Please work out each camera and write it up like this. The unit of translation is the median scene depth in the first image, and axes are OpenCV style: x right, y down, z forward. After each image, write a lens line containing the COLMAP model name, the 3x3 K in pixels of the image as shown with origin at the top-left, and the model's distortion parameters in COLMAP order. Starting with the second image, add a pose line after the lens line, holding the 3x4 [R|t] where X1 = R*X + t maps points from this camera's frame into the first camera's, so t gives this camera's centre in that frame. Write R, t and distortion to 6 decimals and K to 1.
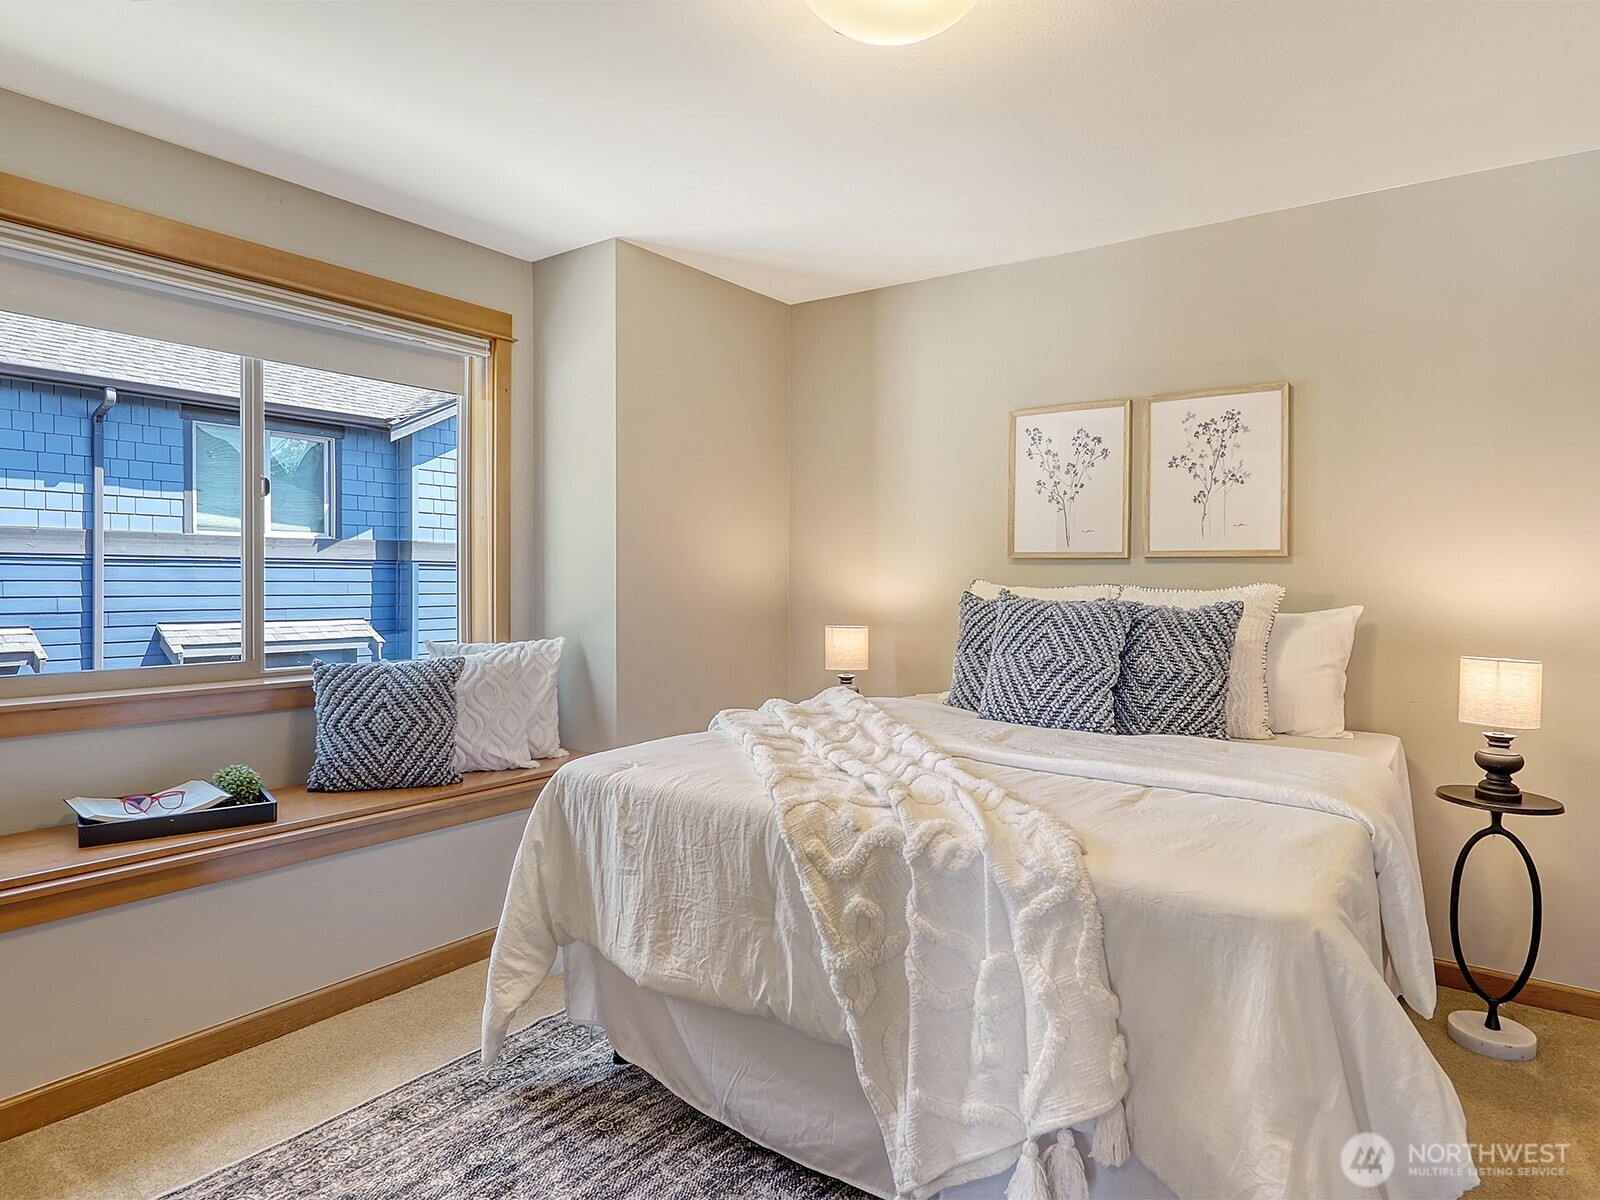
lens RADIAL K [[918.4, 0, 806.7], [0, 918.4, 590.6], [0, 0, 1]] dist [-0.011439, 0.003079]
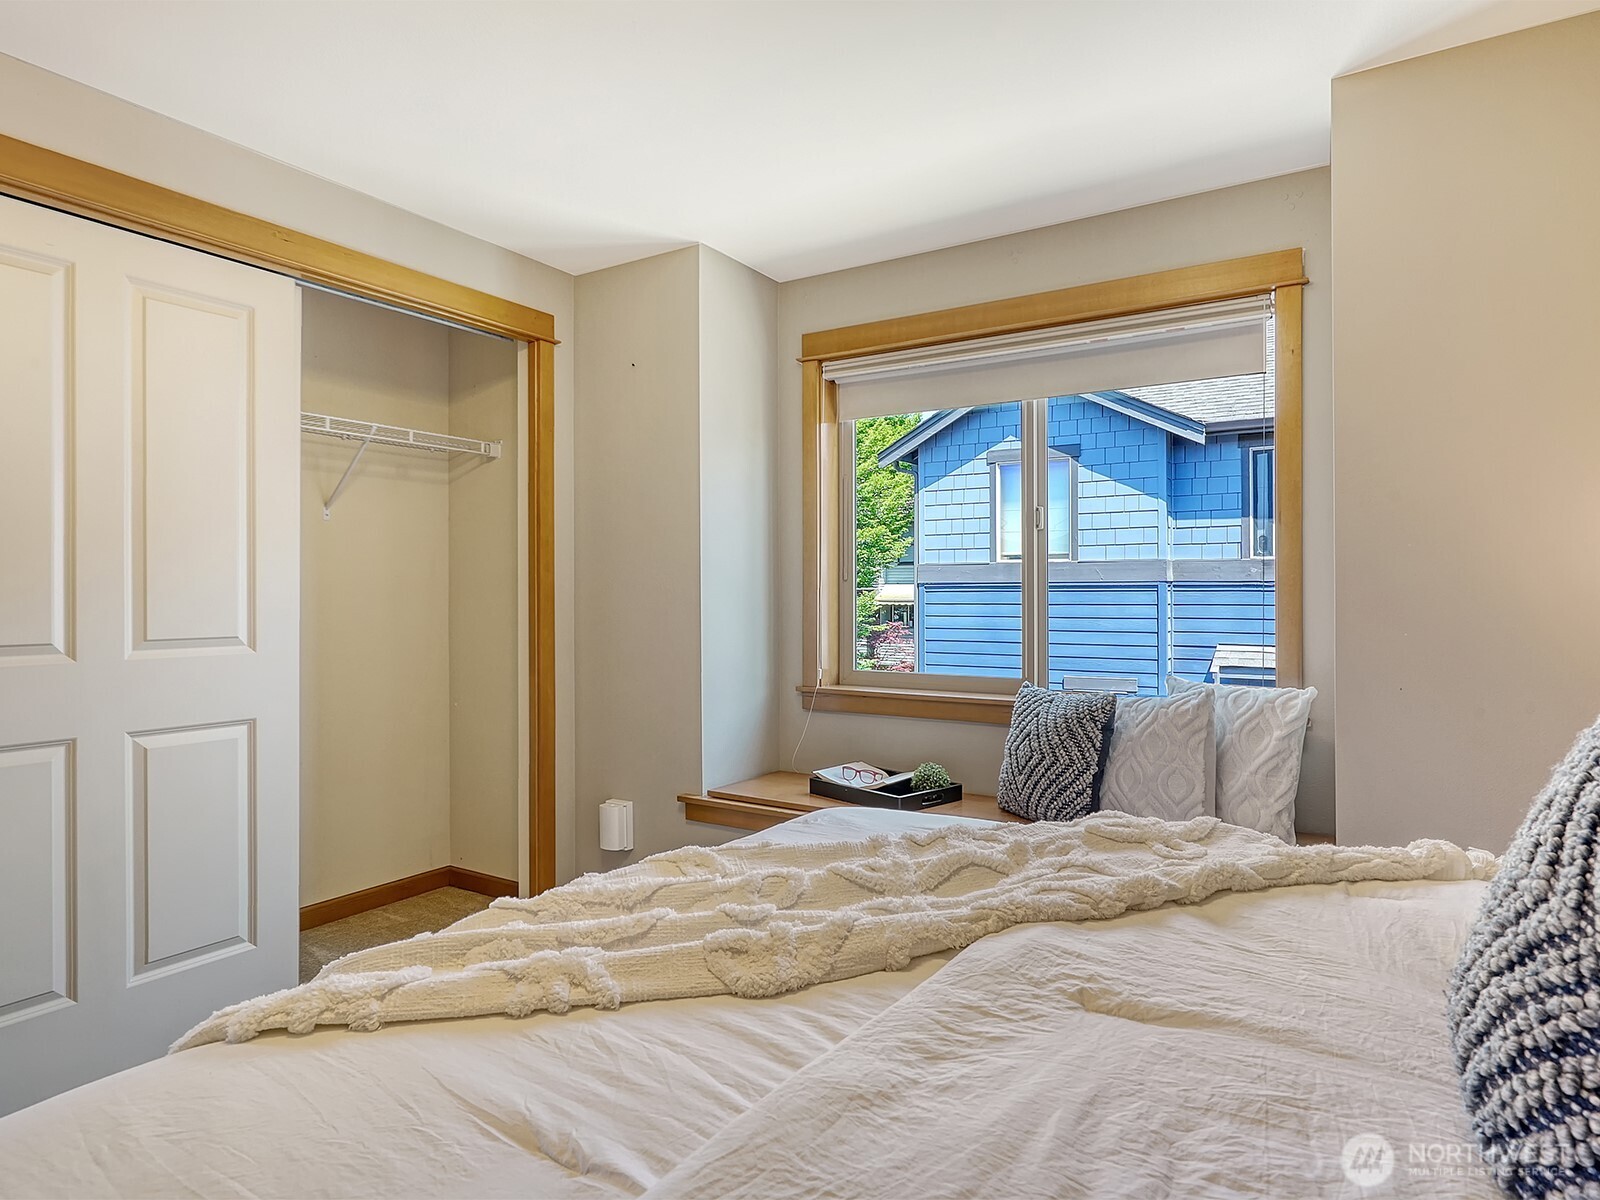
lens RADIAL K [[918.4, 0, 803.5], [0, 918.4, 598.5], [0, 0, 1]] dist [-0.011439, 0.003079]
pose [[0.075567, -0.003788, -0.997134, 0.461730], [-0.014854, 0.999878, -0.004924, -0.008742], [0.997030, 0.015184, 0.075502, 0.651510]]
